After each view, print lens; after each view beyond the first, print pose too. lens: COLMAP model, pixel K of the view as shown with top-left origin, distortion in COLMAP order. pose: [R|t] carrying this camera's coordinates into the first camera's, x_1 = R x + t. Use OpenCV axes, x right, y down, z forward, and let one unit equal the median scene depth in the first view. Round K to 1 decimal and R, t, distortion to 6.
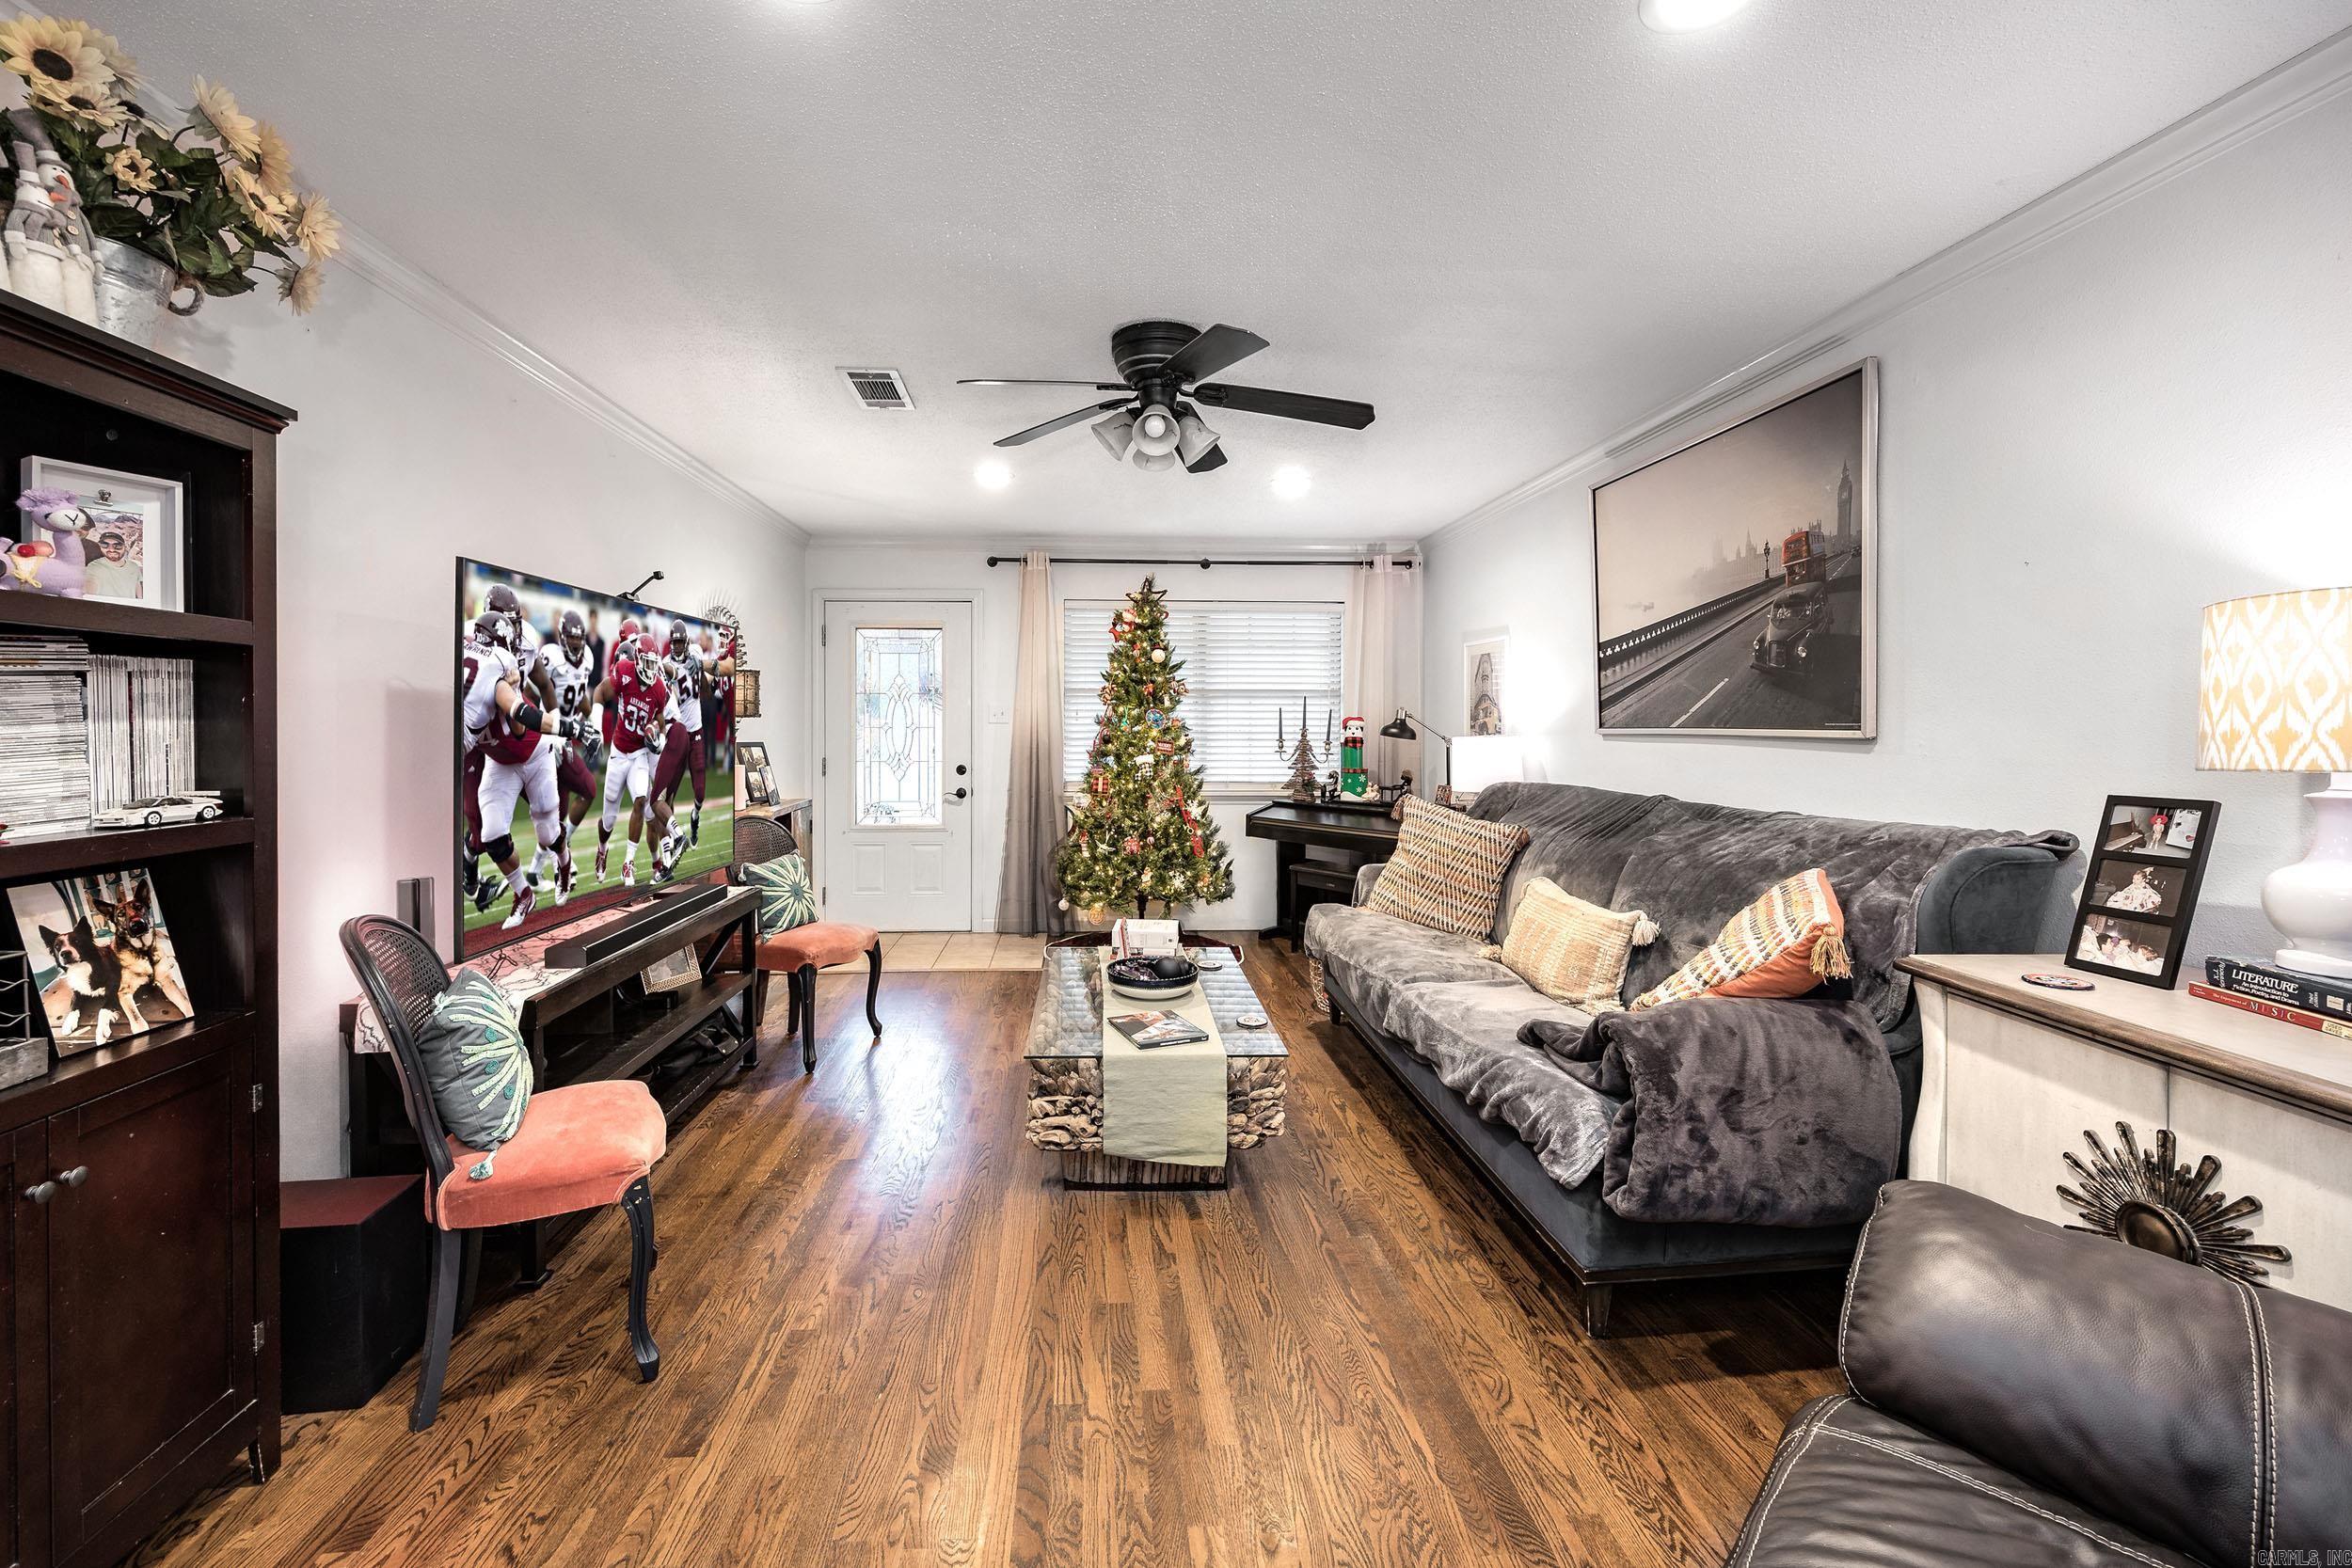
lens RADIAL K [[1027.1, 0, 1146.1], [0, 1027.1, 735.2], [0, 0, 1]] dist [-0.001457, 0.000420]
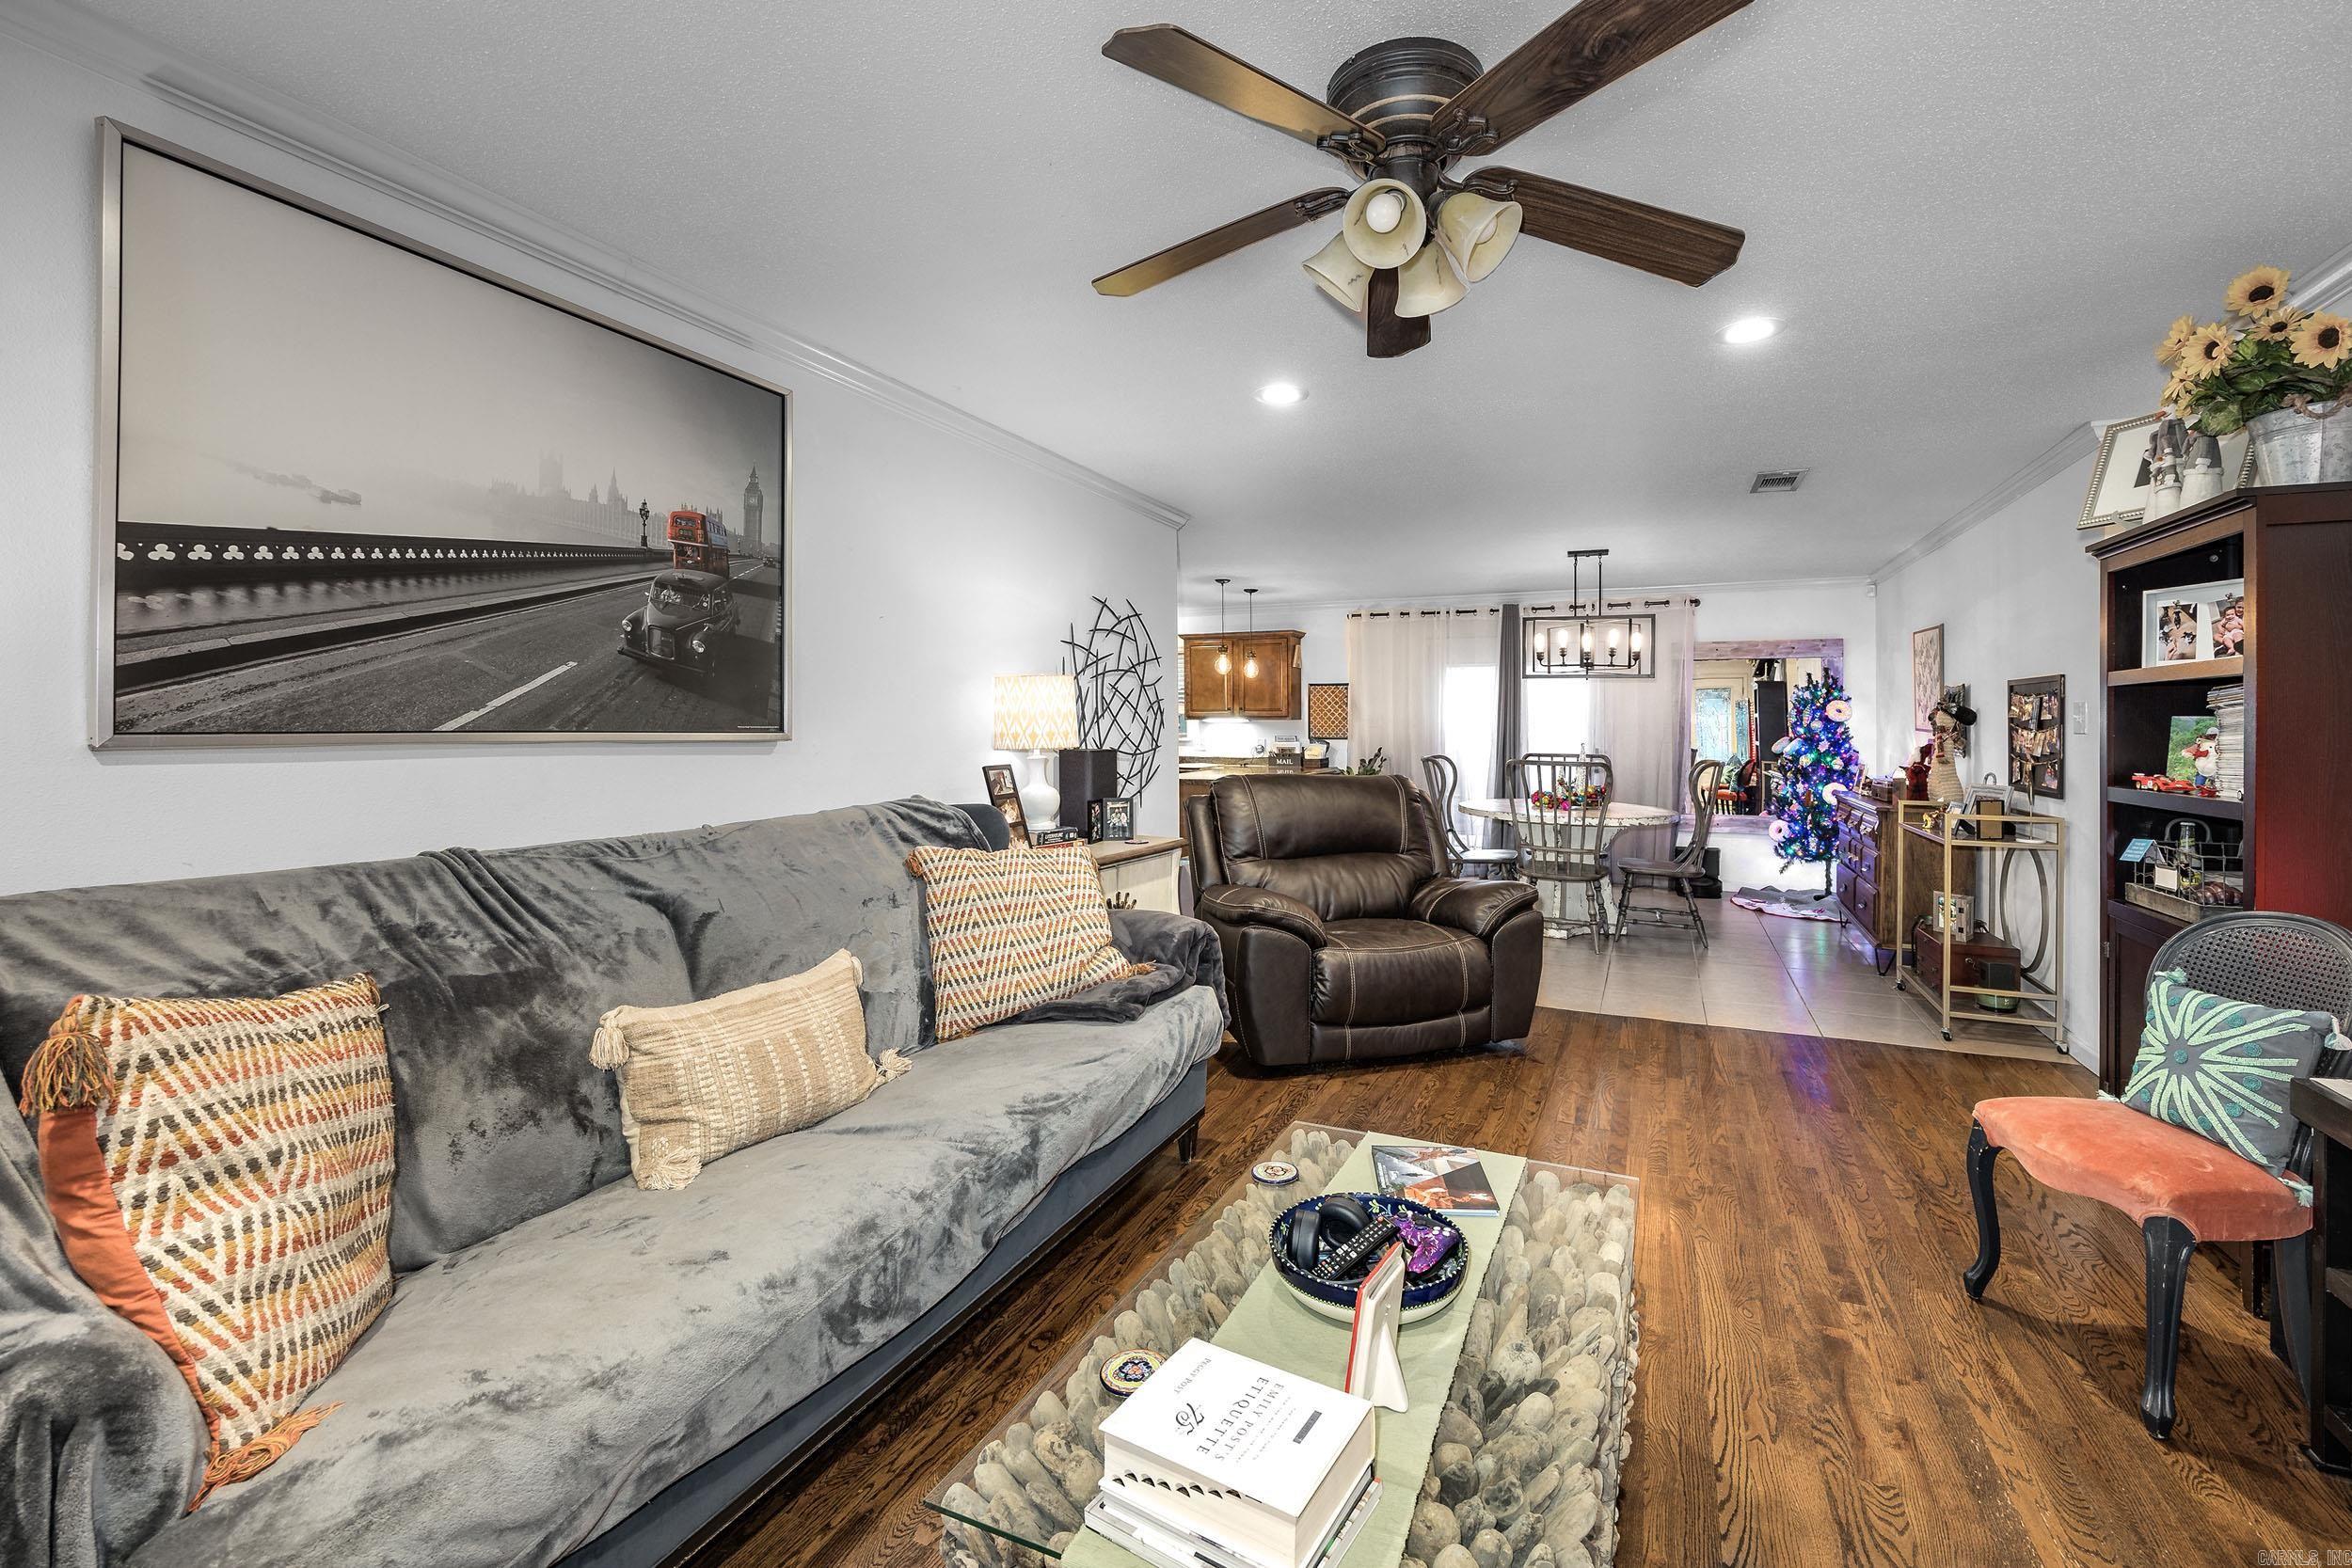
lens RADIAL K [[997.8, 0, 1185.7], [0, 997.8, 723.6], [0, 0, 1]] dist [-0.001621, -0.000082]
pose [[-0.878726, -0.001546, 0.477324, -0.159993], [0.001092, 0.999986, 0.005248, -0.018269], [-0.477326, 0.005133, -0.878711, 1.627202]]
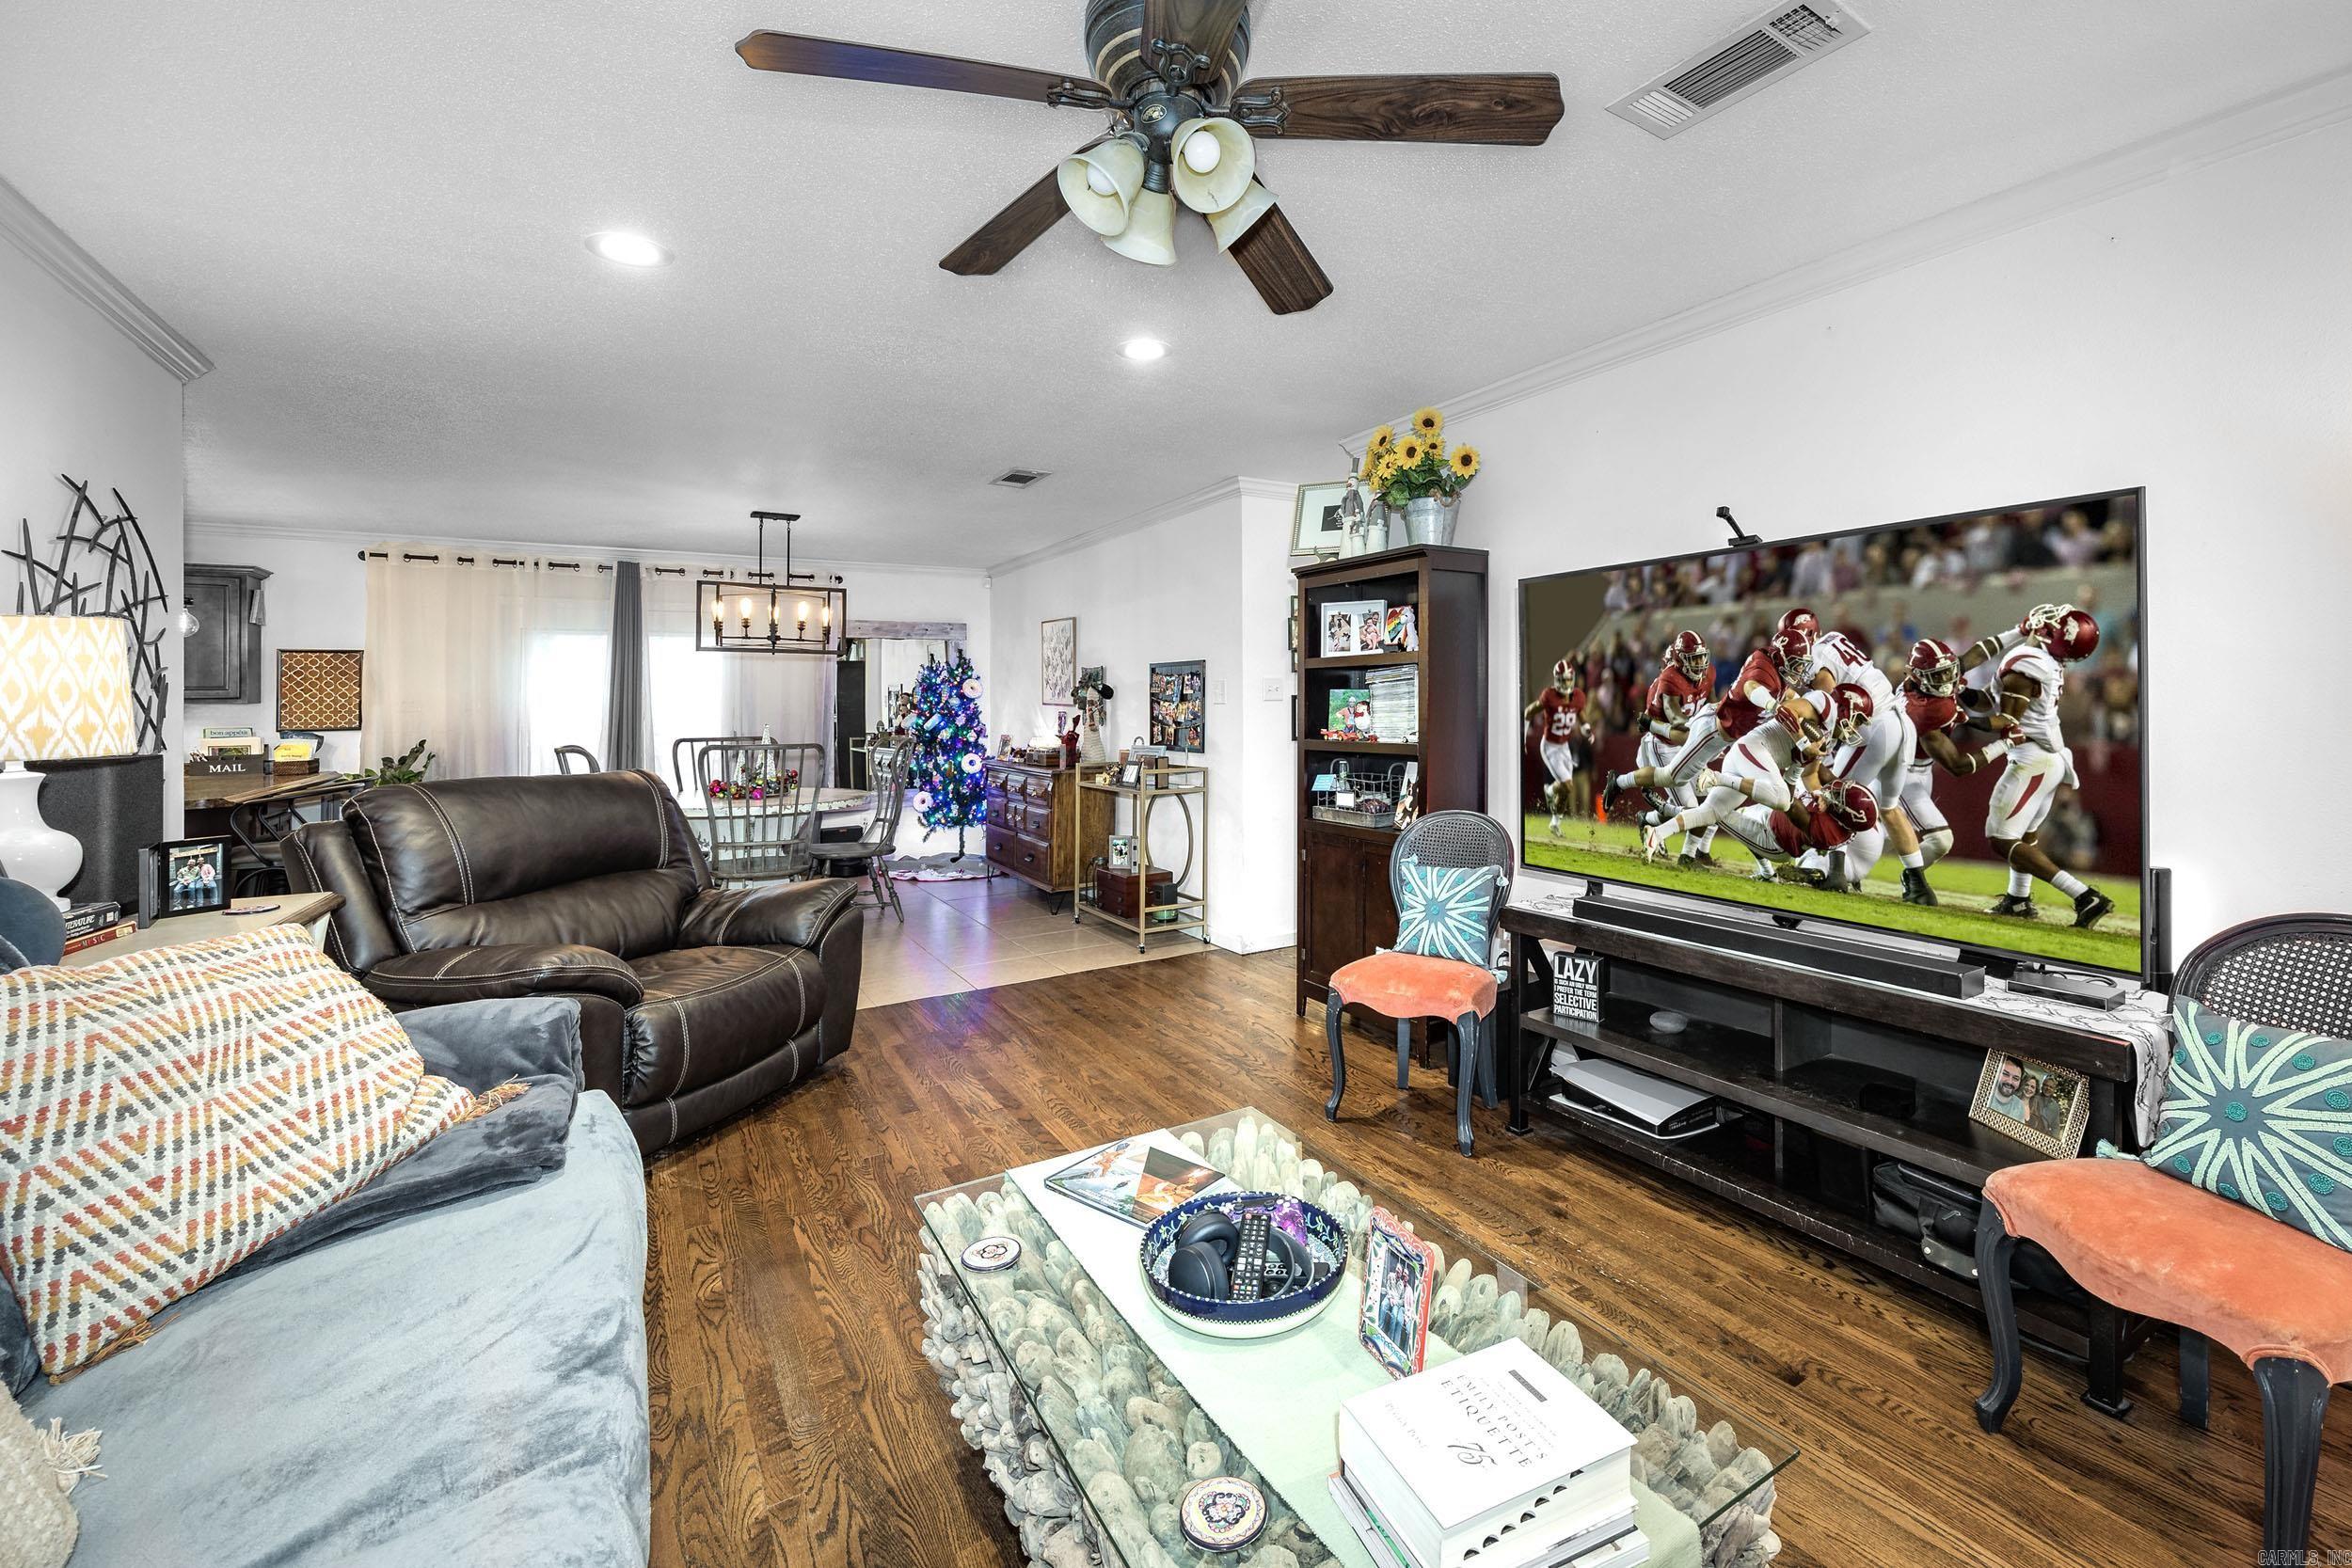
lens RADIAL K [[1035.3, 0, 1265.6], [0, 1035.3, 690.6], [0, 0, 1]] dist [0.000883, 0.000095]
pose [[-0.880162, 0.007131, -0.474619, 0.236077], [0.009351, 0.999954, -0.002317, -0.015677], [0.474581, -0.006478, -0.880188, 1.578280]]
